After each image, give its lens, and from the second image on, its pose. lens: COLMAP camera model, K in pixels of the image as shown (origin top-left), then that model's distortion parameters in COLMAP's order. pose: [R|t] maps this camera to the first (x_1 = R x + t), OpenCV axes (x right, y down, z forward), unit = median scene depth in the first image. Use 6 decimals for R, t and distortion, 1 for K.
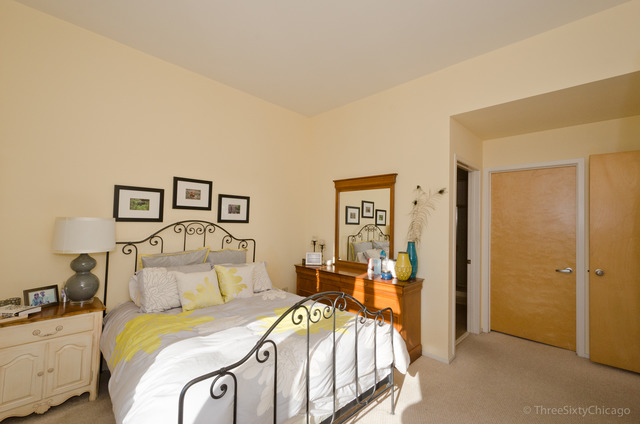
lens RADIAL K [[279.0, 0, 315.3], [0, 279.0, 211.6], [0, 0, 1]] dist [-0.002869, -0.010123]
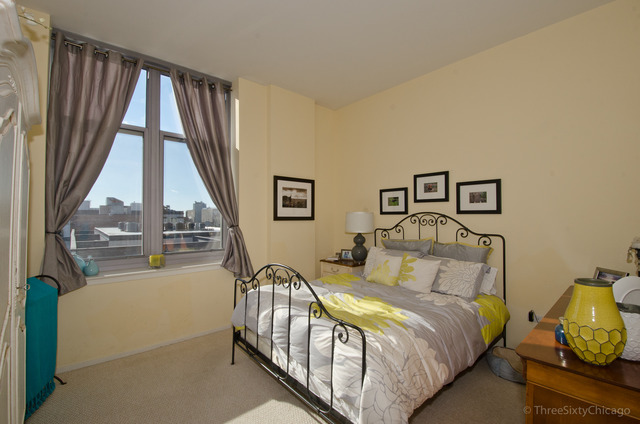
lens RADIAL K [[279.0, 0, 317.4], [0, 279.0, 214.0], [0, 0, 1]] dist [-0.002869, -0.010123]
pose [[-0.101529, -0.015444, -0.994713, 0.640060], [0.044556, 0.998806, -0.020055, 0.039116], [0.993834, -0.046357, -0.100720, 0.662044]]
